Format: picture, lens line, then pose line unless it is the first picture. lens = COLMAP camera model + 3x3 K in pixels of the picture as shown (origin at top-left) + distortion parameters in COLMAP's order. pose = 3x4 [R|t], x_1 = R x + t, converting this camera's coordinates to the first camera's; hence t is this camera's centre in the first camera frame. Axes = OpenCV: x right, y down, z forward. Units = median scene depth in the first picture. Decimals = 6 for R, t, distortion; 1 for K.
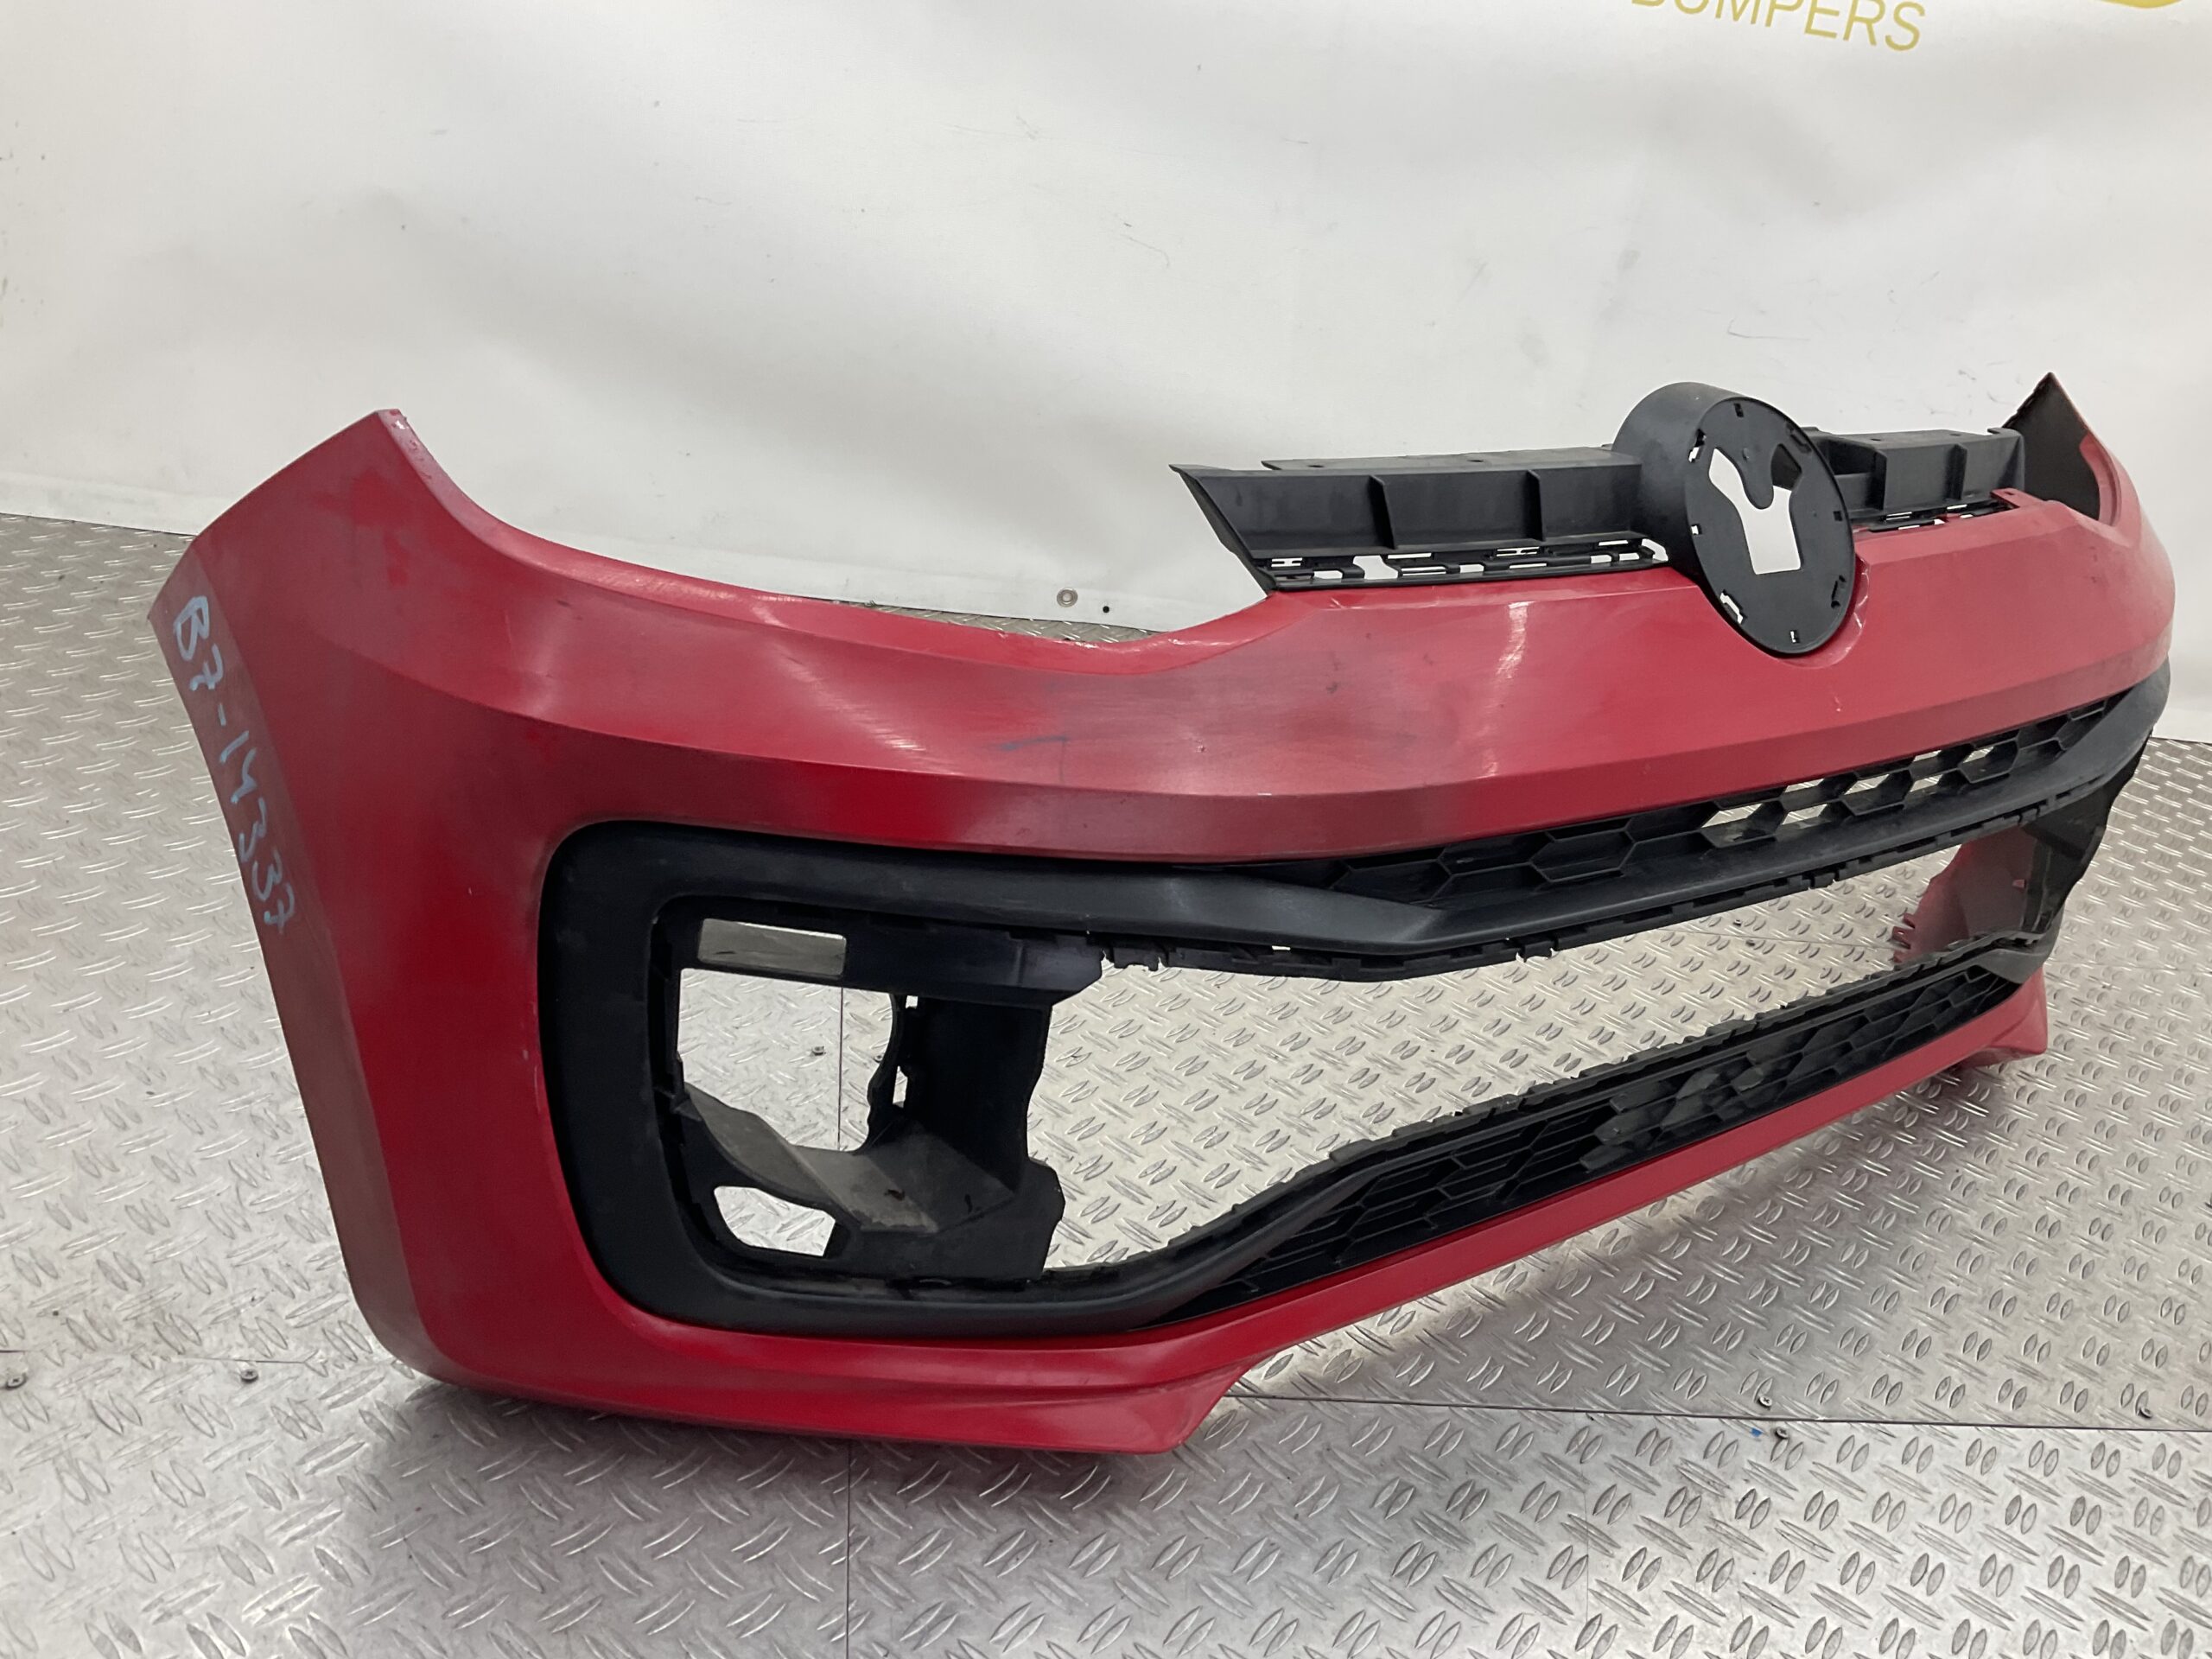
lens RADIAL K [[1820.1, 0, 1093.9], [0, 1820.1, 841.7], [0, 0, 1]] dist [0.048706, -0.083574]
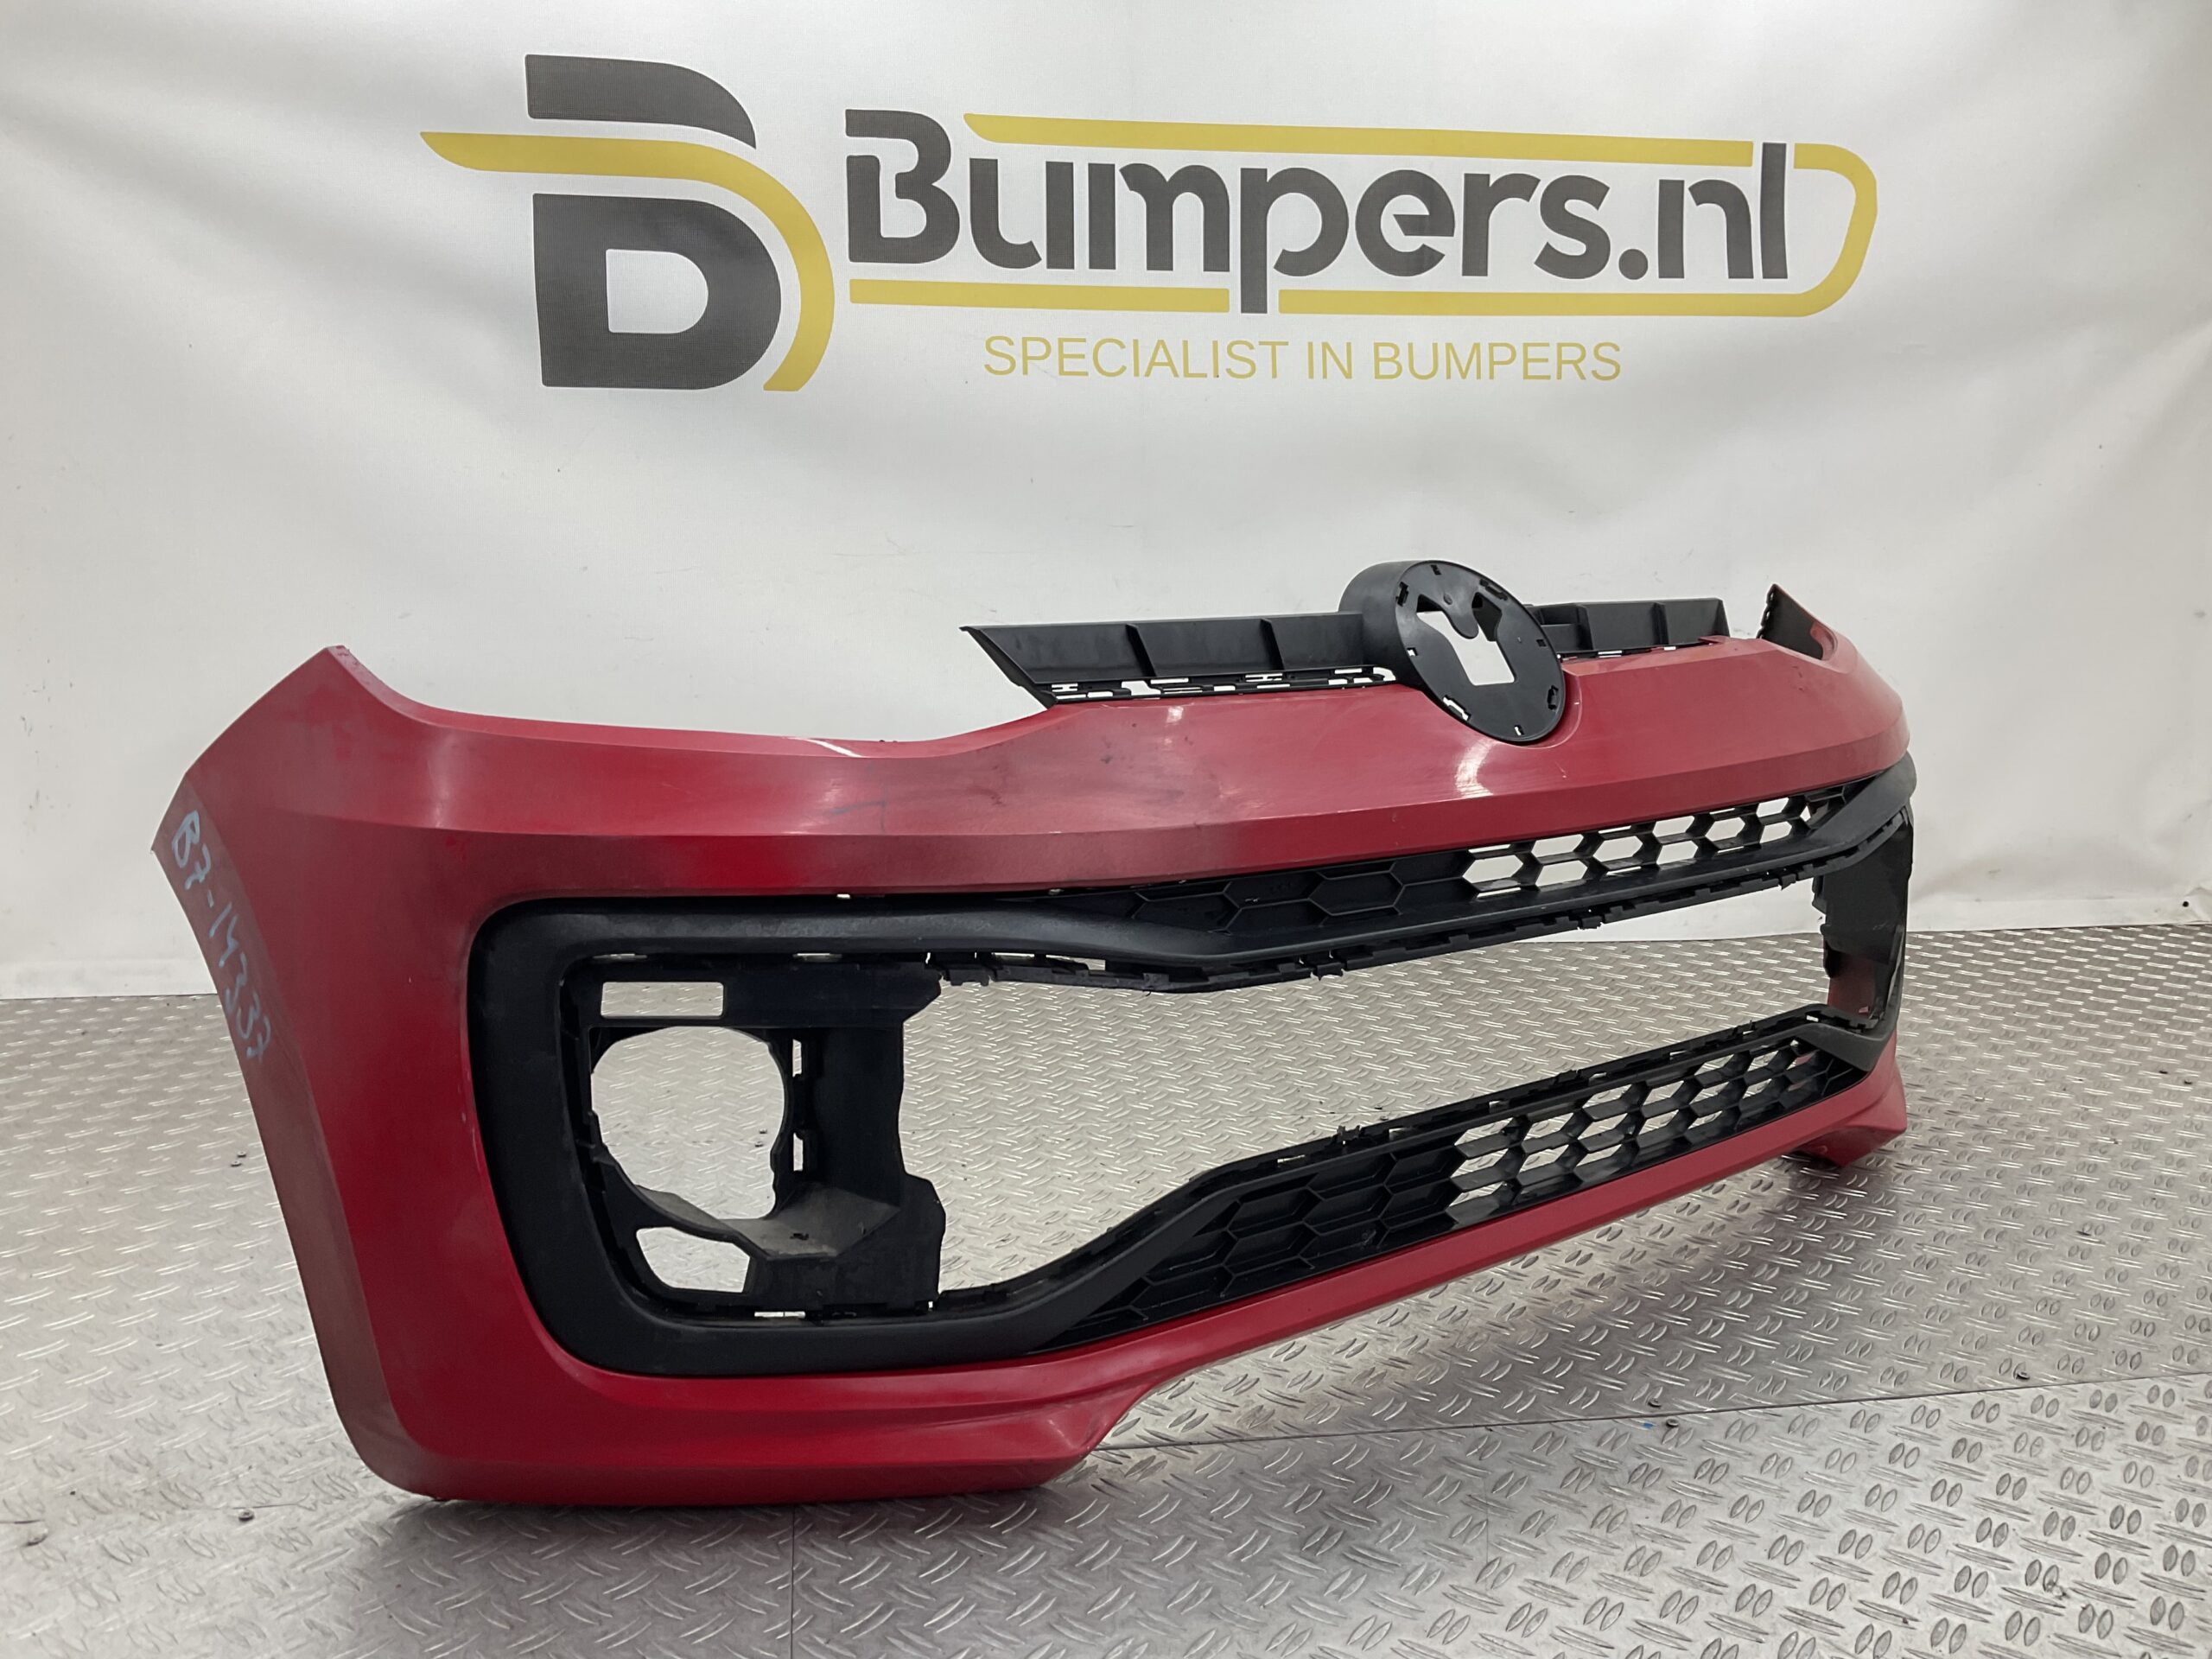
lens RADIAL K [[1820.1, 0, 1096.8], [0, 1820.1, 835.6], [0, 0, 1]] dist [0.048706, -0.083574]
pose [[0.988173, -0.152794, 0.012983, 0.094729], [0.150046, 0.945982, -0.287410, 0.298413], [0.031633, 0.285959, 0.957720, -0.159440]]
